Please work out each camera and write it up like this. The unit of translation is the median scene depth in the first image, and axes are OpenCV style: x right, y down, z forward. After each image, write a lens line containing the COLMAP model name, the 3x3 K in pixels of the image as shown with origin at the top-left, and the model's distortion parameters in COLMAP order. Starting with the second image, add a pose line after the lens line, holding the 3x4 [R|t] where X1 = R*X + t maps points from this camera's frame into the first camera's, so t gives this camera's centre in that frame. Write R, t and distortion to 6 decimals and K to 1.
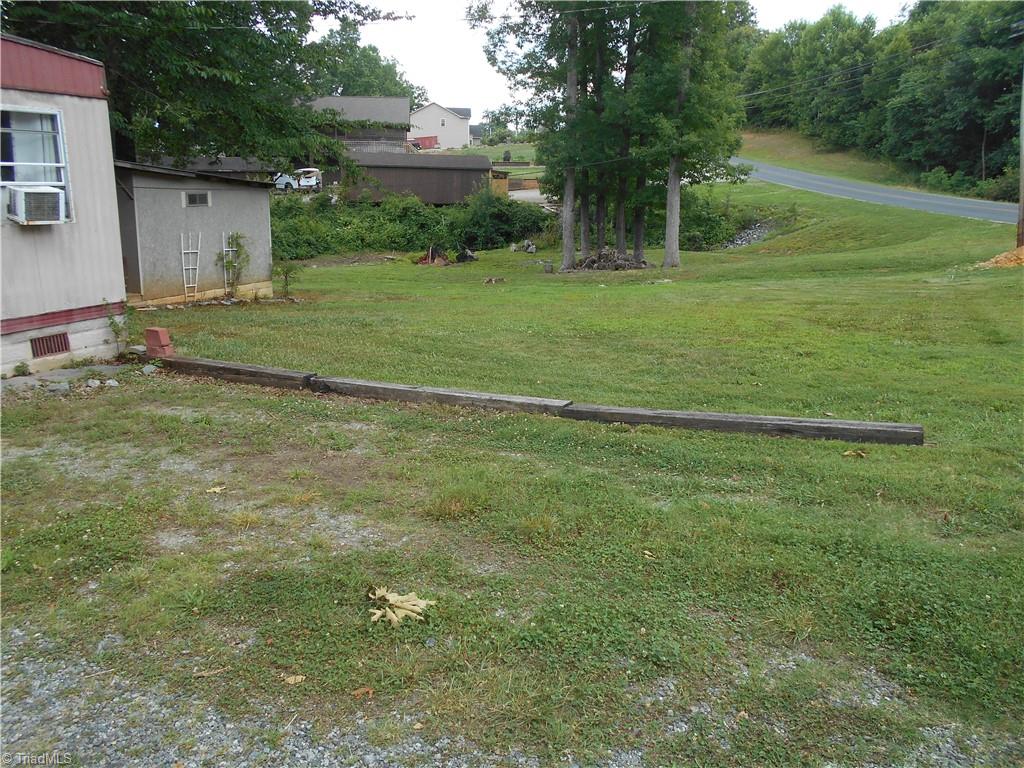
lens RADIAL K [[814.4, 0, 506.9], [0, 814.4, 387.5], [0, 0, 1]] dist [-0.010291, -0.002359]
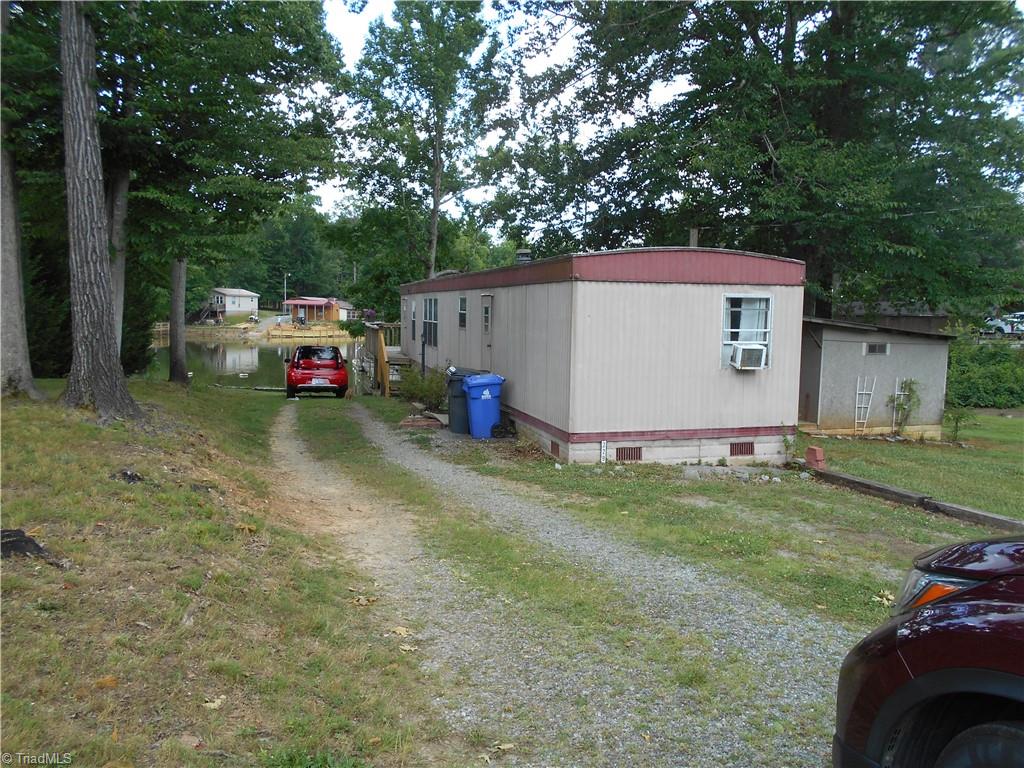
lens RADIAL K [[814.4, 0, 506.9], [0, 814.4, 387.5], [0, 0, 1]] dist [-0.010291, -0.002359]
pose [[0.690263, 0.066019, -0.720540, 0.192844], [-0.185195, 0.978778, -0.087733, 0.045960], [0.699457, 0.194000, 0.687841, -0.324869]]
